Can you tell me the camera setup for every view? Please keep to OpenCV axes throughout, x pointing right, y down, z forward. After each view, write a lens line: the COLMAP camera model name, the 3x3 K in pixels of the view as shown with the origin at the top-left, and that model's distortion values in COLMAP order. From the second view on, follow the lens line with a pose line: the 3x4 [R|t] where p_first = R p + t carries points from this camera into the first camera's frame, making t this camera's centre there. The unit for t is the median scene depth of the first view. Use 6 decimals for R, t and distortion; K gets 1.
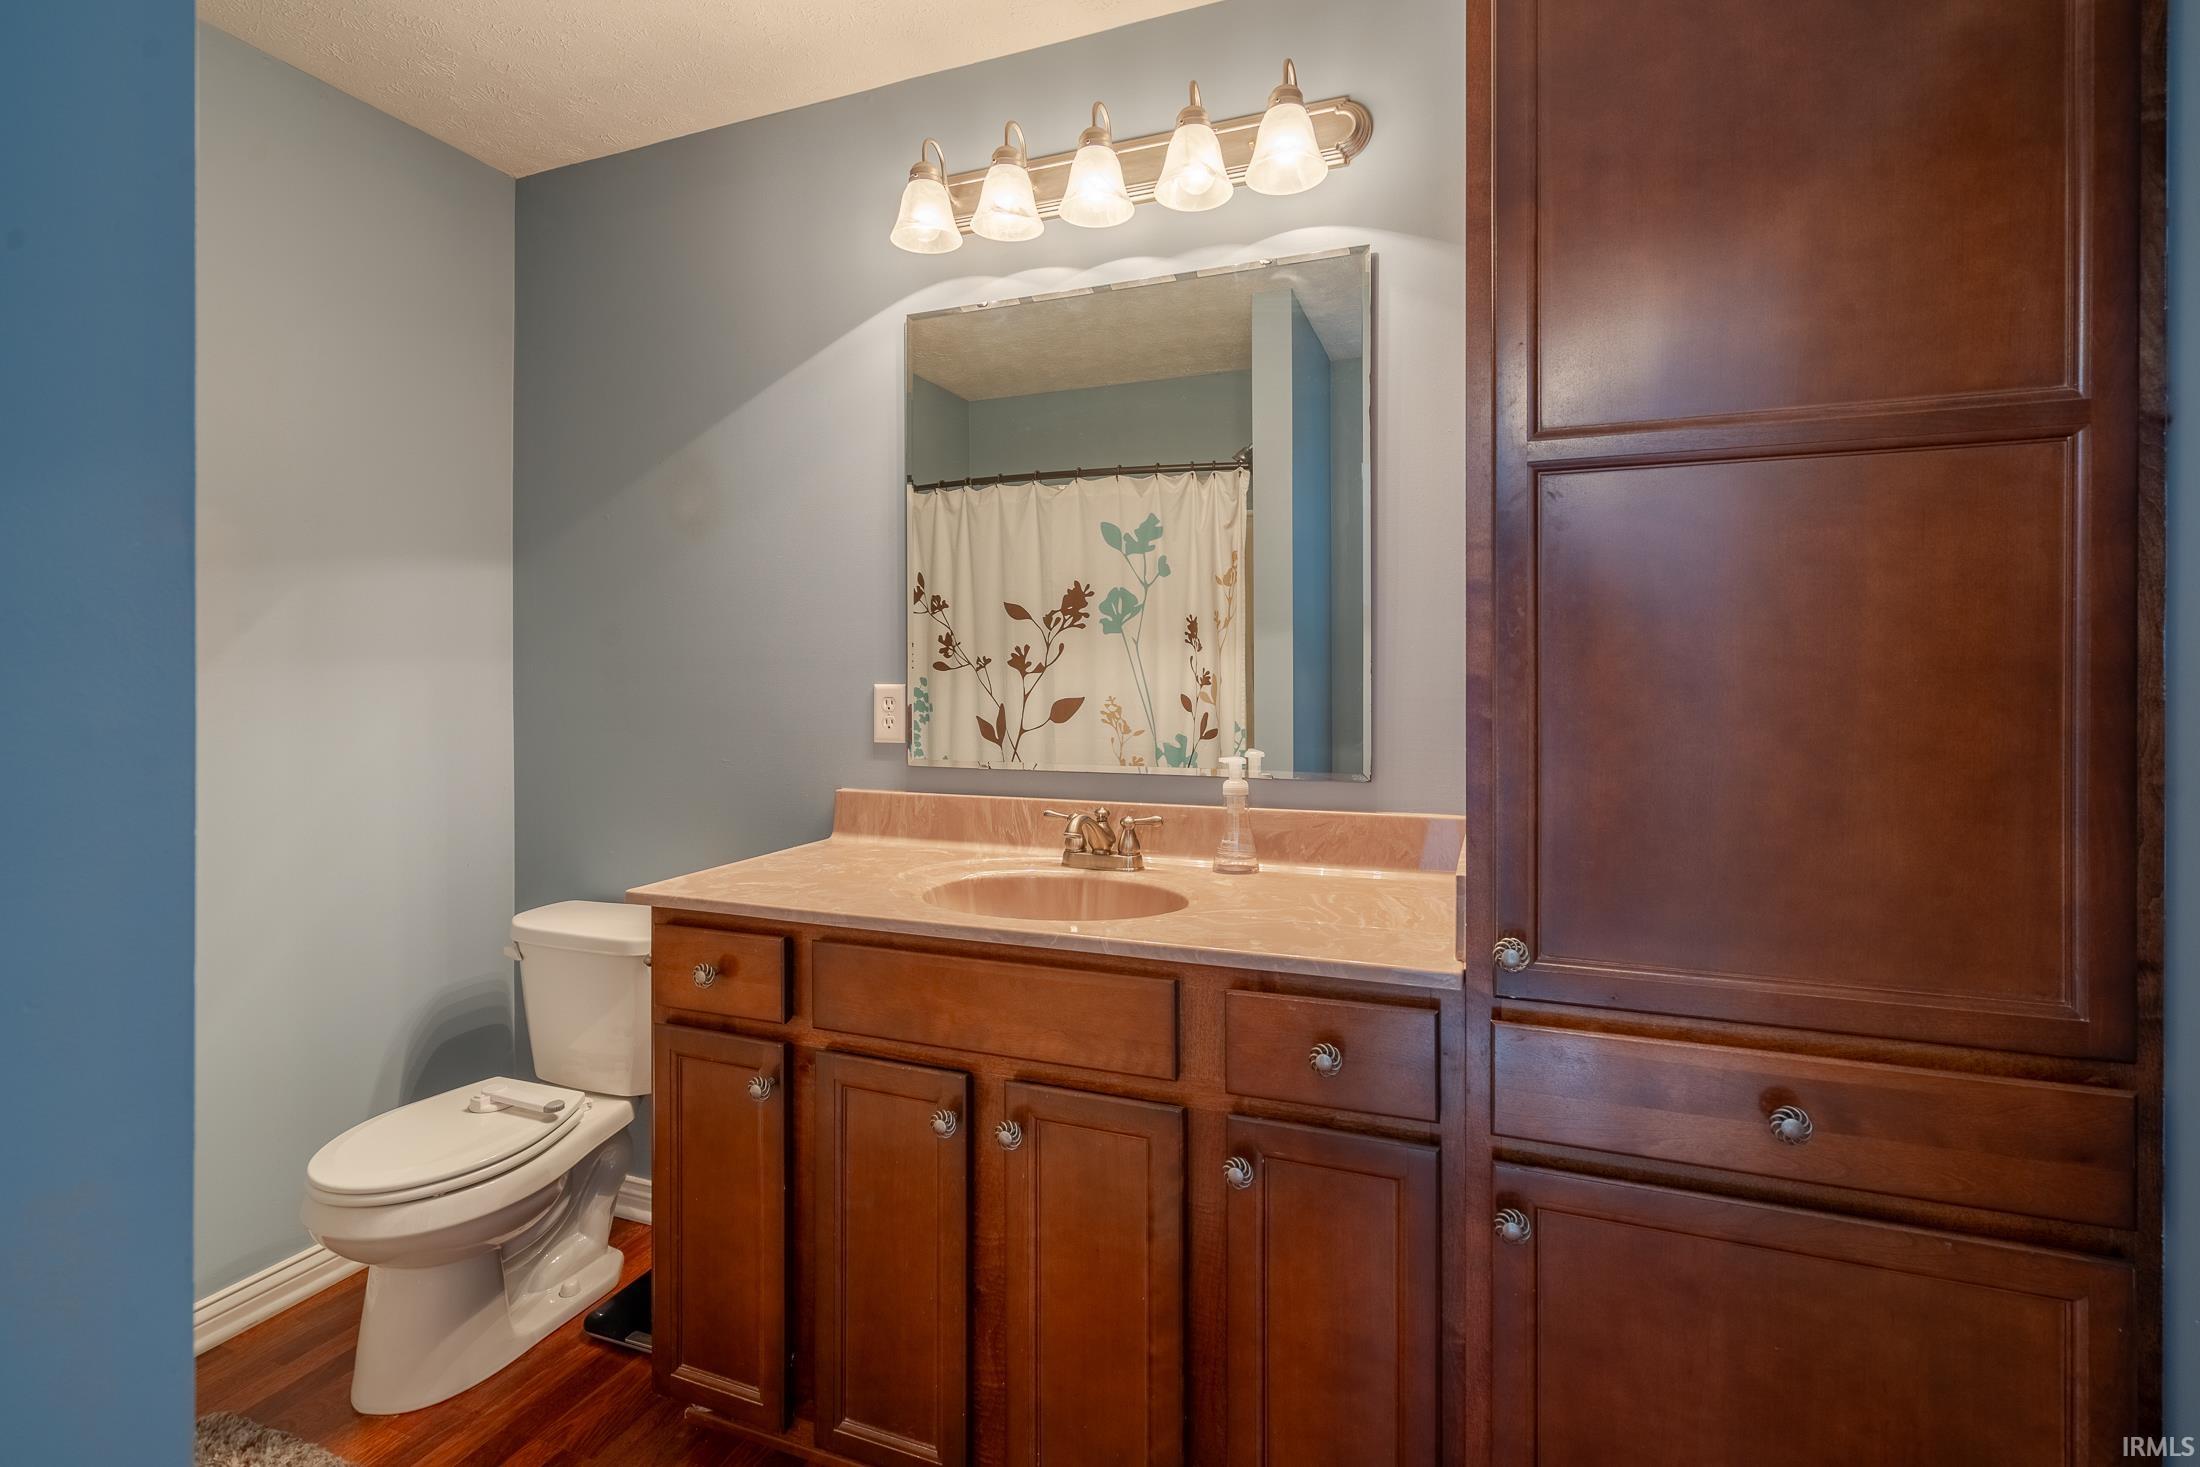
lens RADIAL K [[1004.4, 0, 1099.0], [0, 1004.4, 675.1], [0, 0, 1]] dist [0.002818, 0.000731]
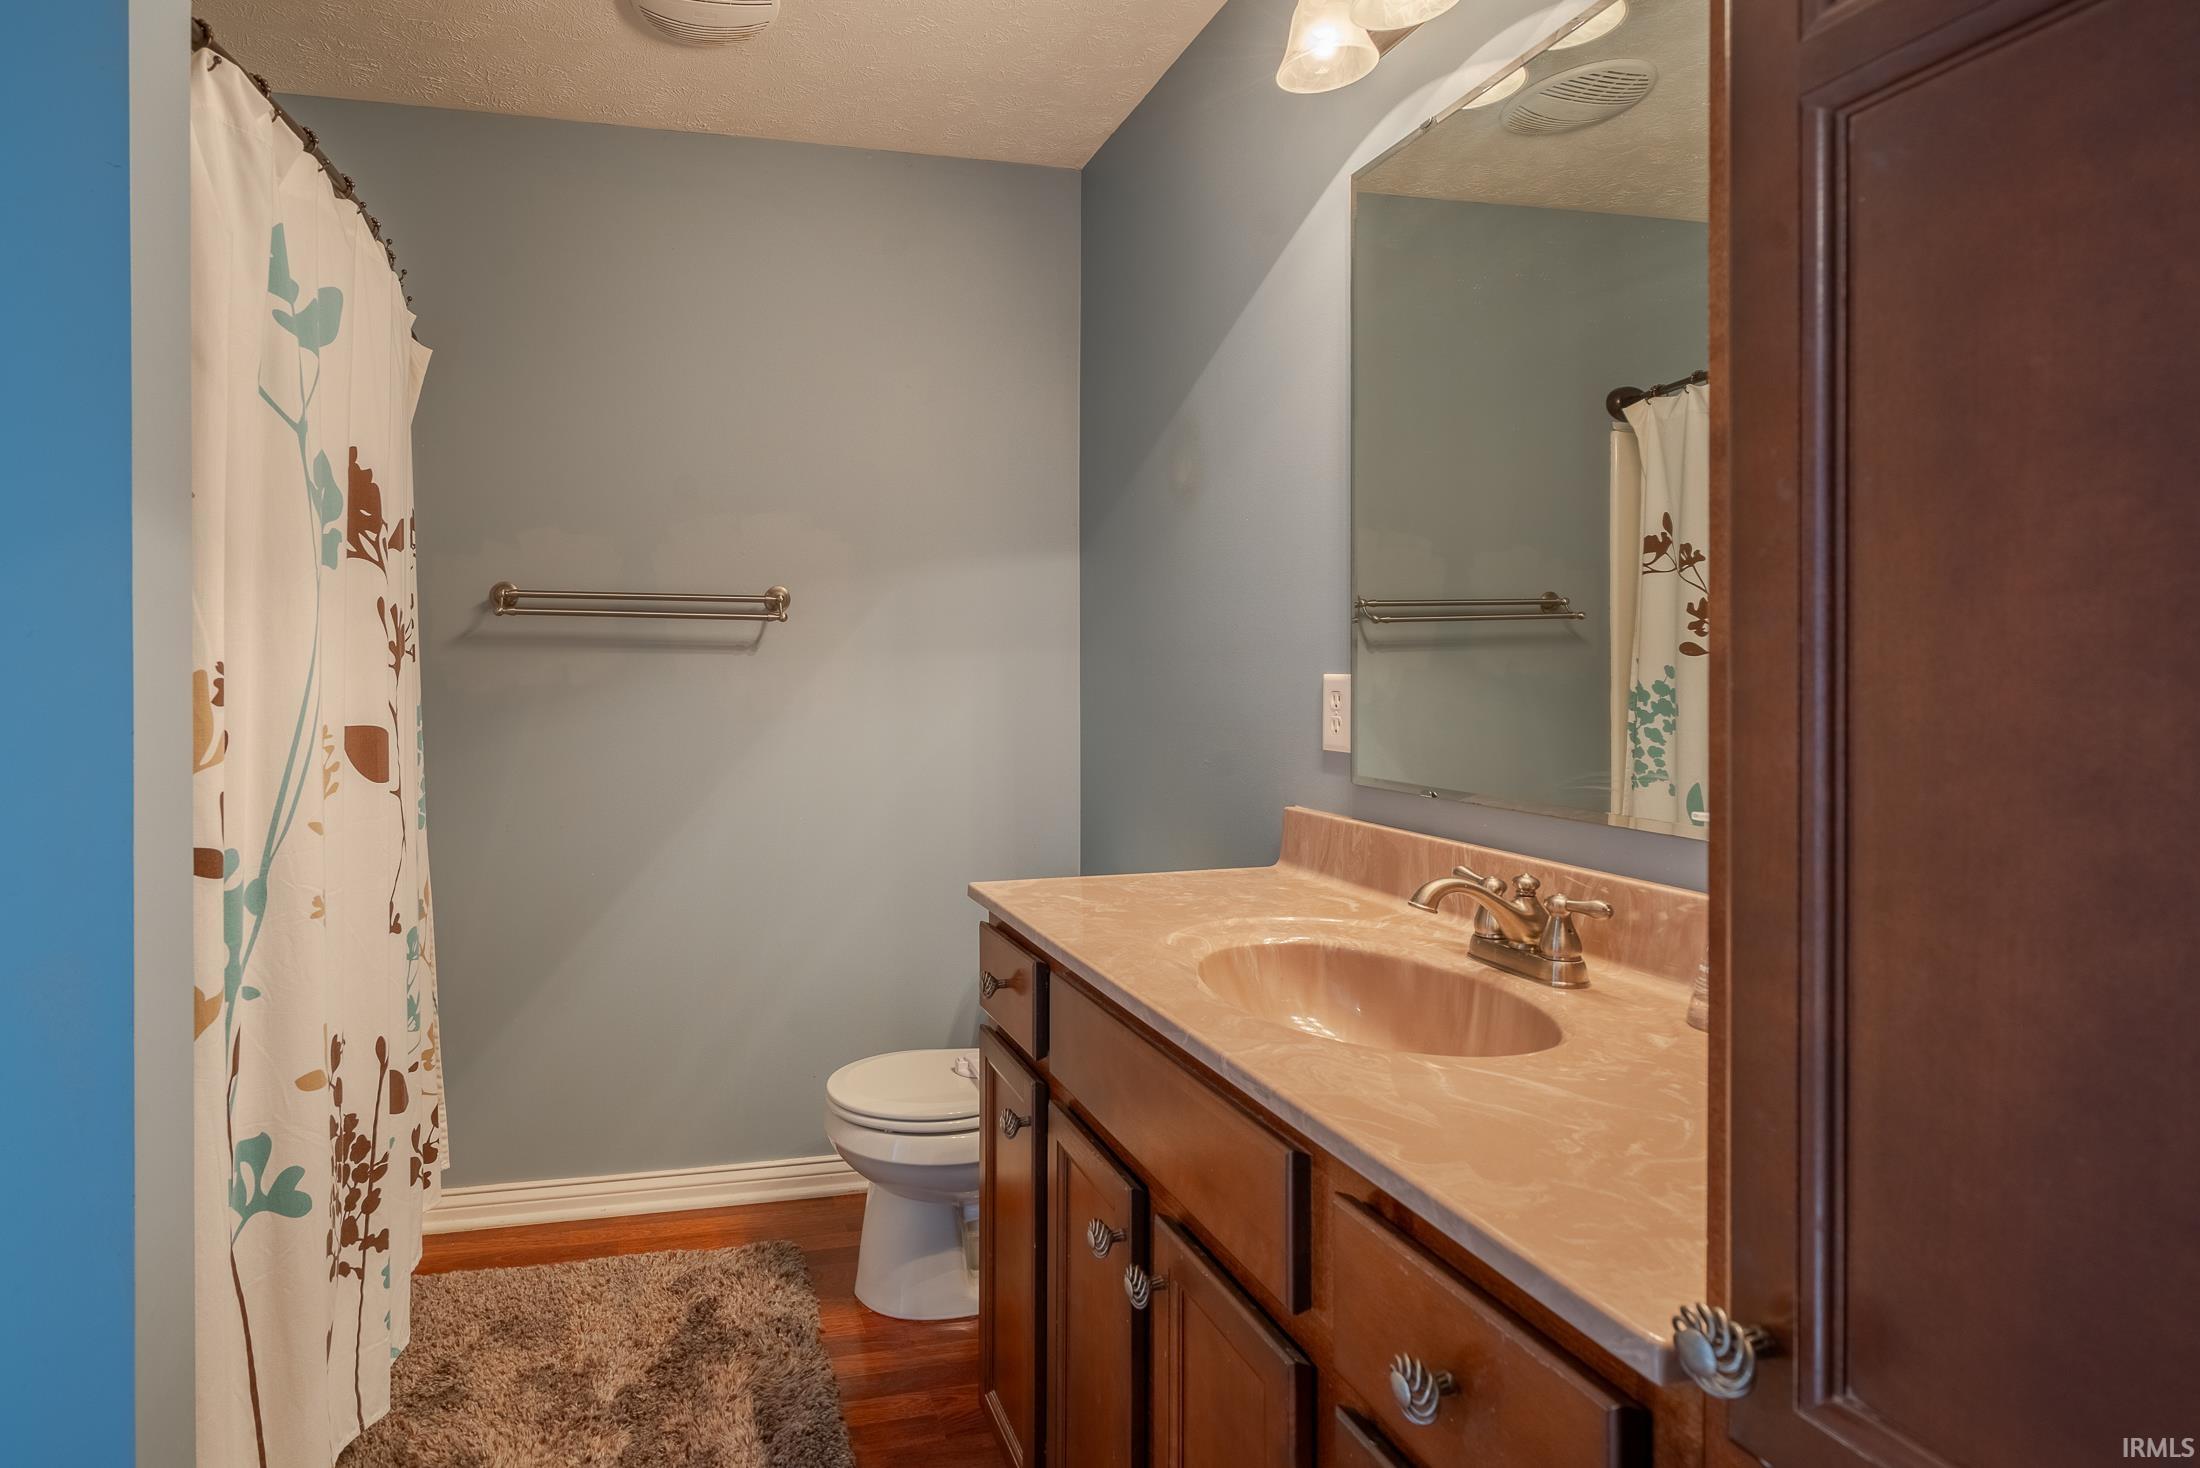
lens RADIAL K [[1202.5, 0, 1100.6], [0, 1202.5, 676.7], [0, 0, 1]] dist [-0.004852, -0.000260]
pose [[0.565227, 0.005116, -0.824919, 0.436857], [0.002799, 0.999963, 0.008119, 0.003473], [0.824931, -0.006898, 0.565192, 0.344068]]
